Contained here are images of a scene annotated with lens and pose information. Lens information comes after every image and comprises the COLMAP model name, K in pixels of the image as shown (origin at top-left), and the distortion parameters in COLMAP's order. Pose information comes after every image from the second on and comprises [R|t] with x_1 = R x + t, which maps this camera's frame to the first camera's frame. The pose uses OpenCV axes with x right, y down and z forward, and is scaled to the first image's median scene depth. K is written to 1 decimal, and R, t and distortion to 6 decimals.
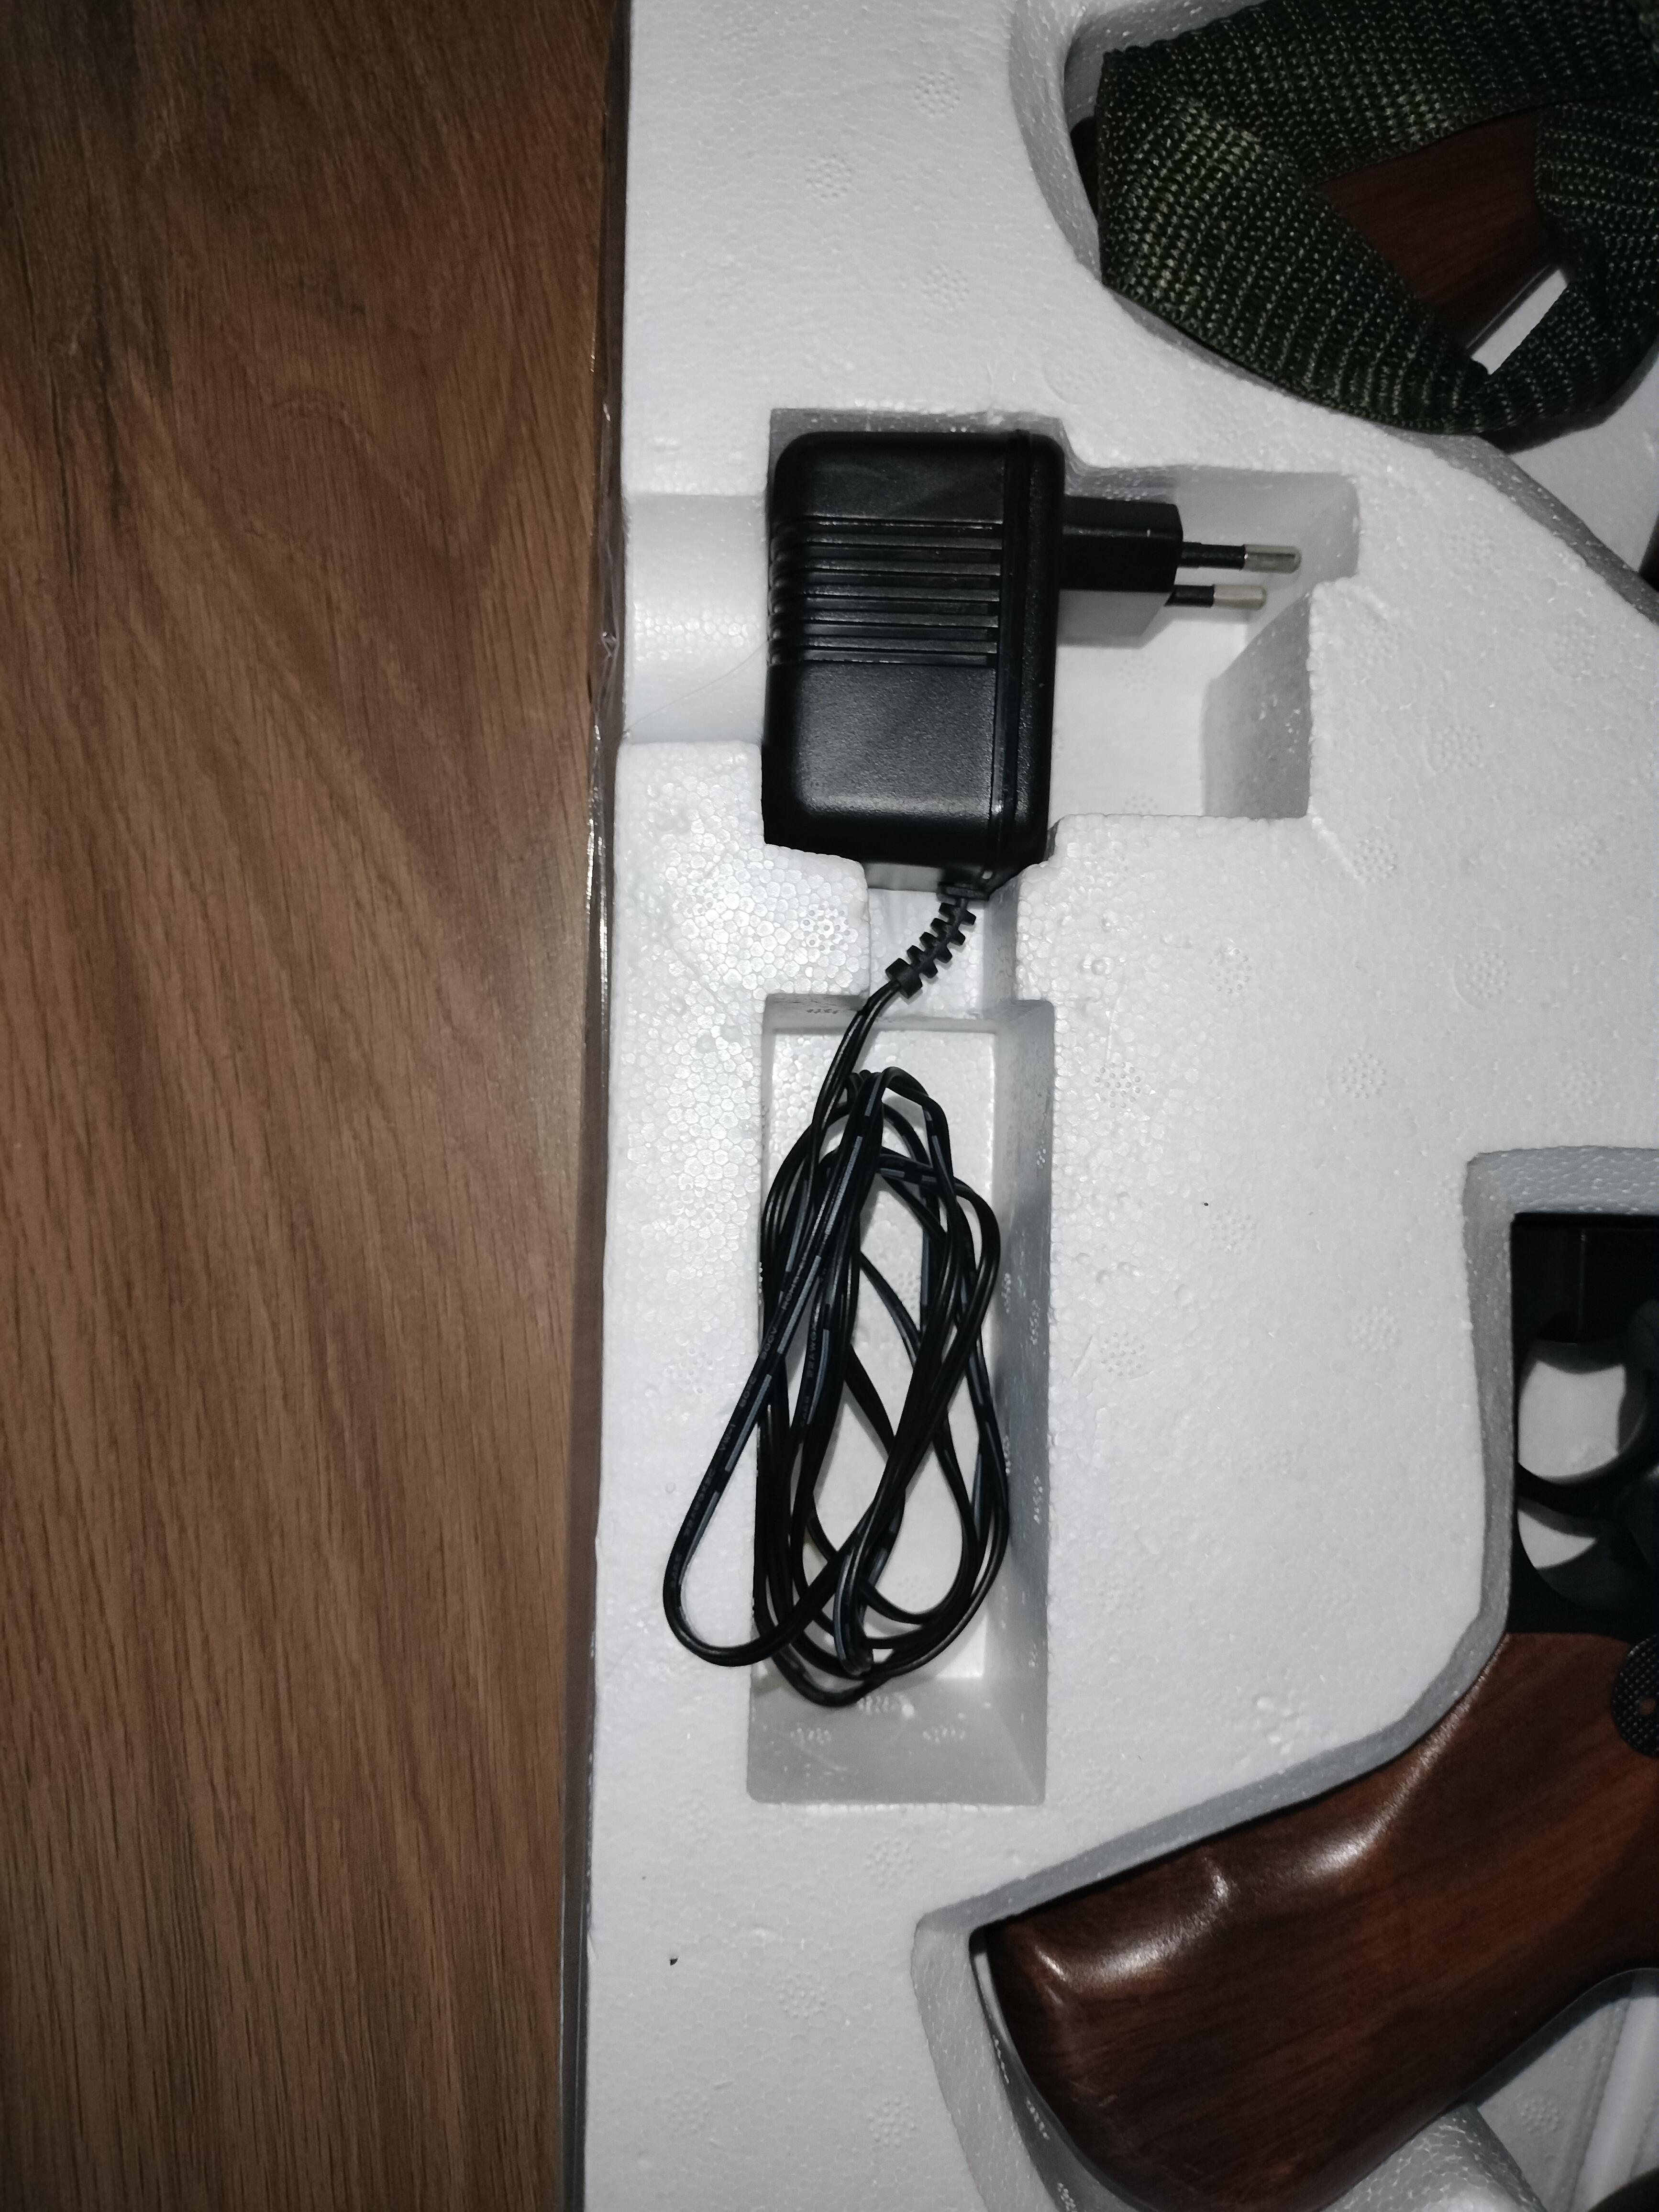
lens RADIAL K [[1682.7, 0, 817.6], [0, 1682.7, 1117.8], [0, 0, 1]] dist [-0.009317, -0.010602]
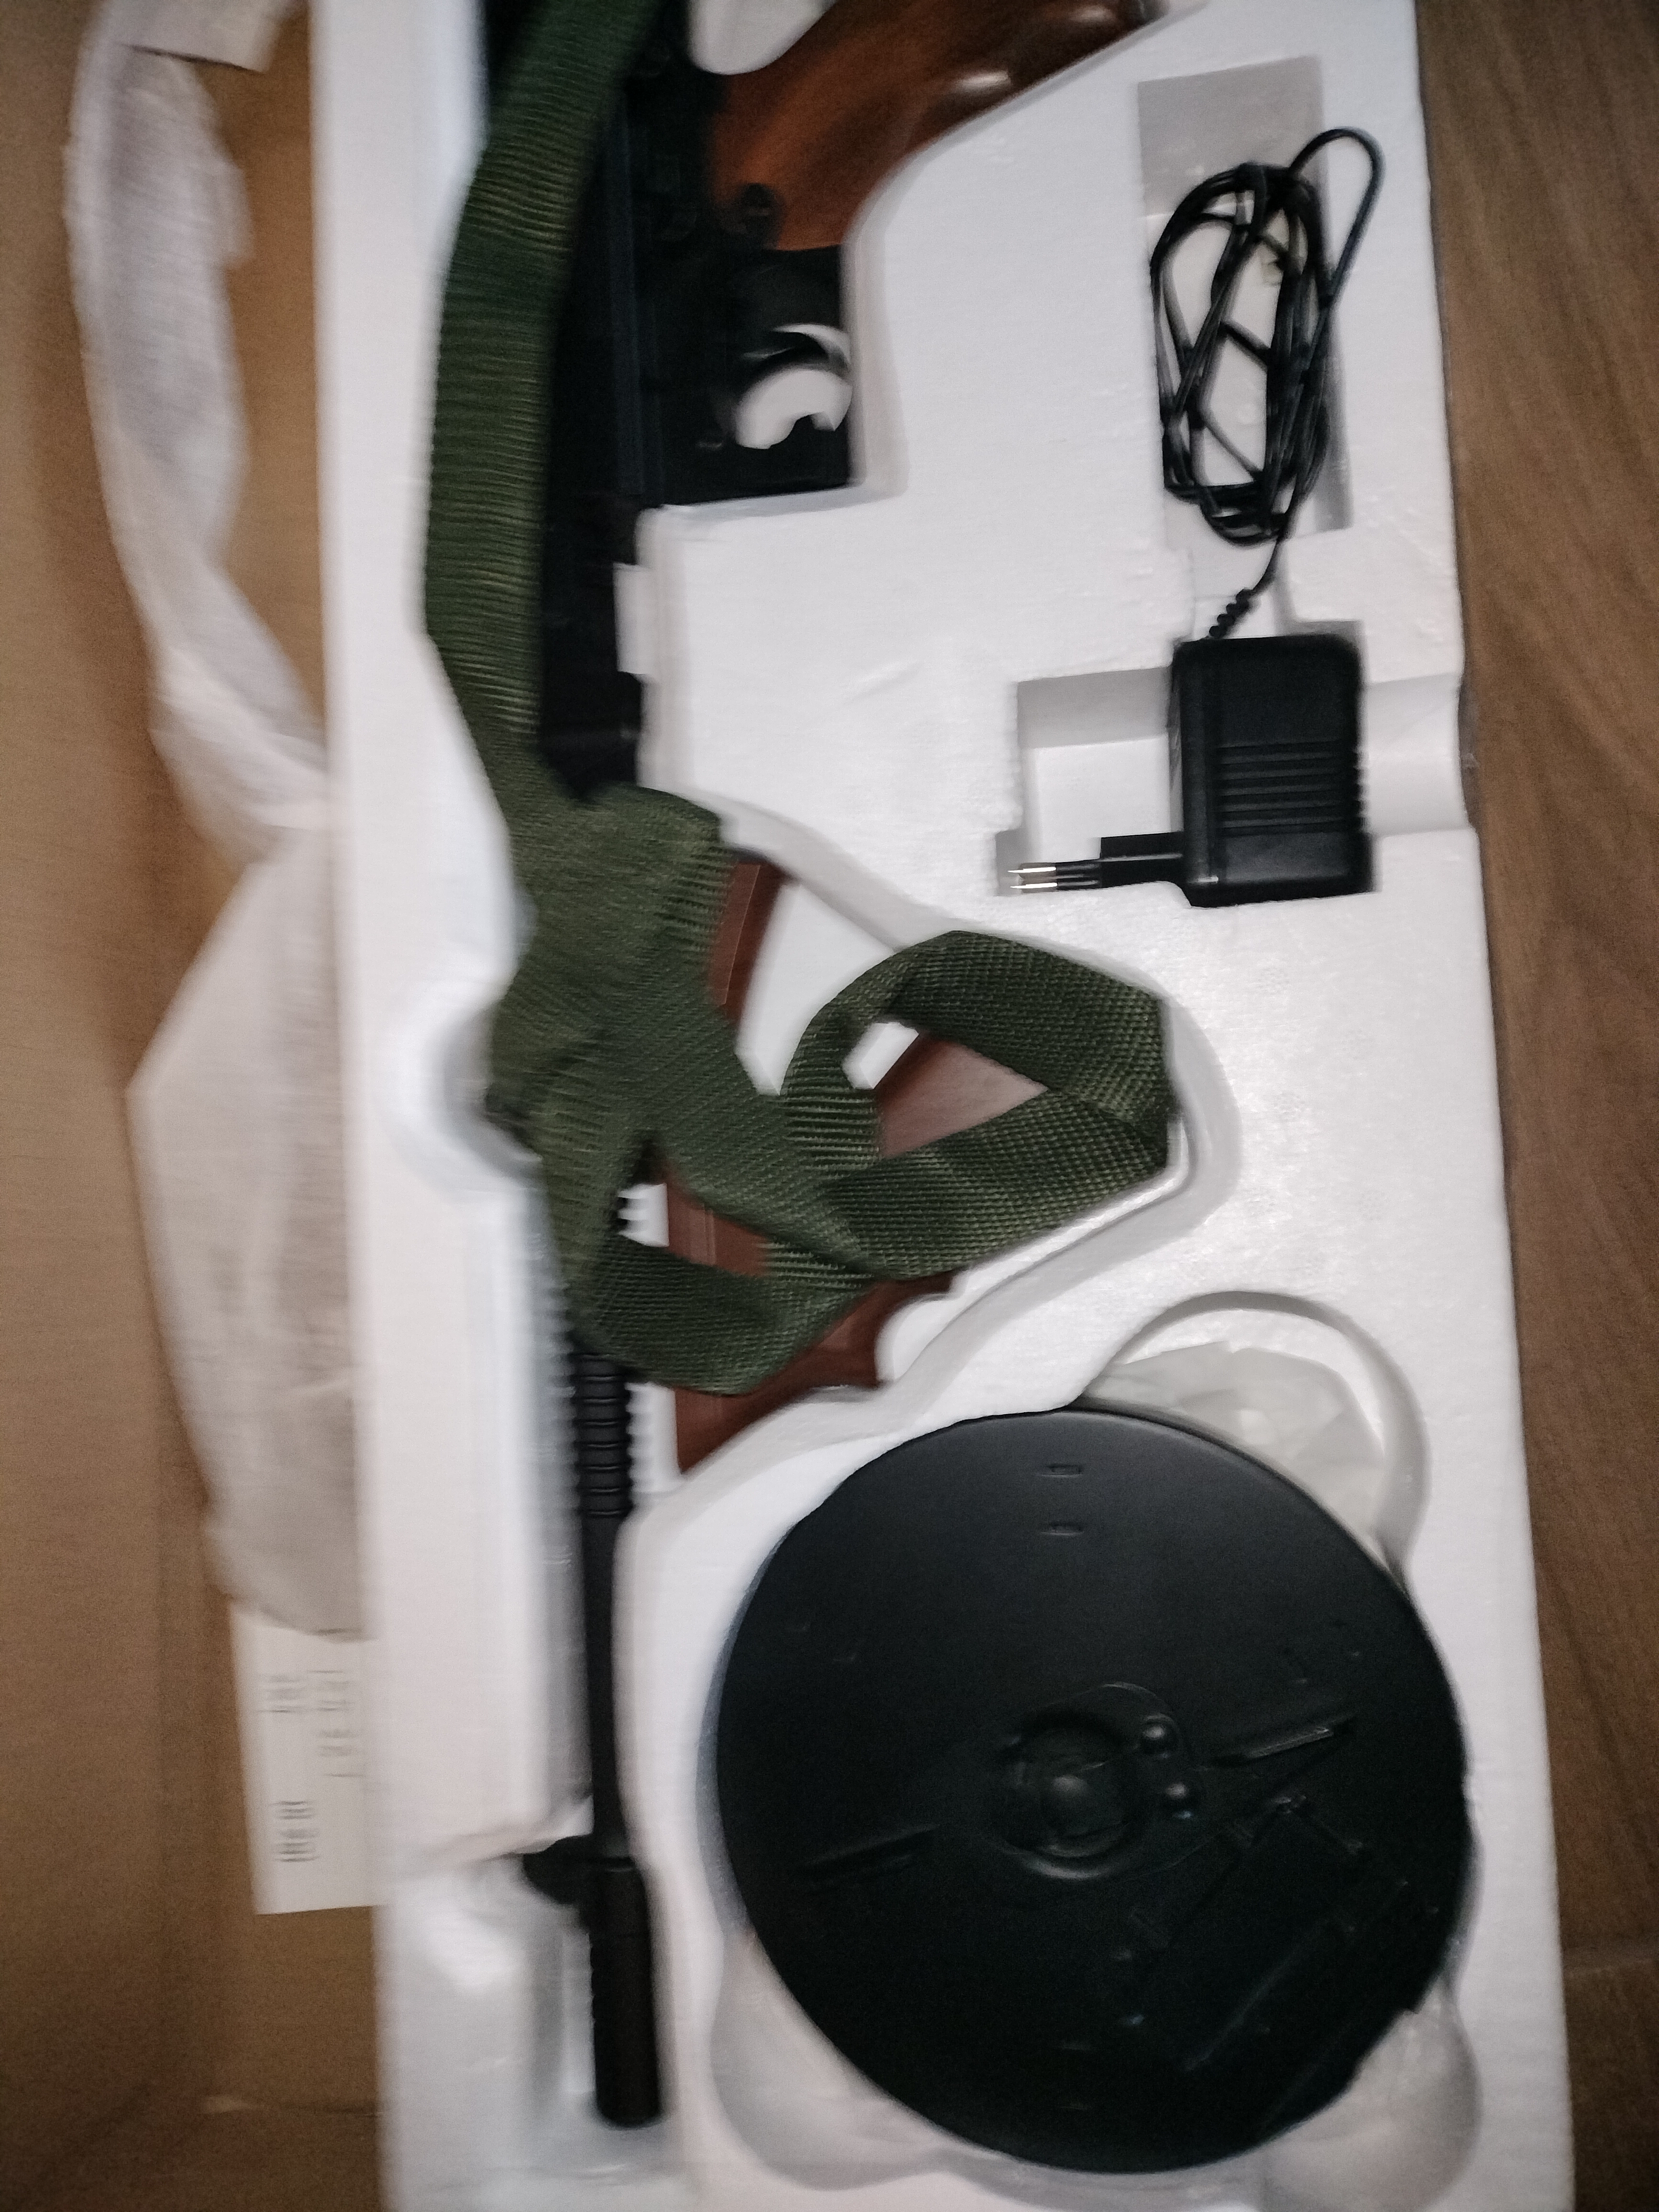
lens RADIAL K [[1682.7, 0, 817.6], [0, 1682.7, 1117.8], [0, 0, 1]] dist [-0.009317, -0.010602]
pose [[-0.989127, 0.070761, 0.128921, 0.270934], [-0.058473, -0.993592, 0.096731, -0.670957], [0.134940, 0.088140, 0.986926, -0.529263]]
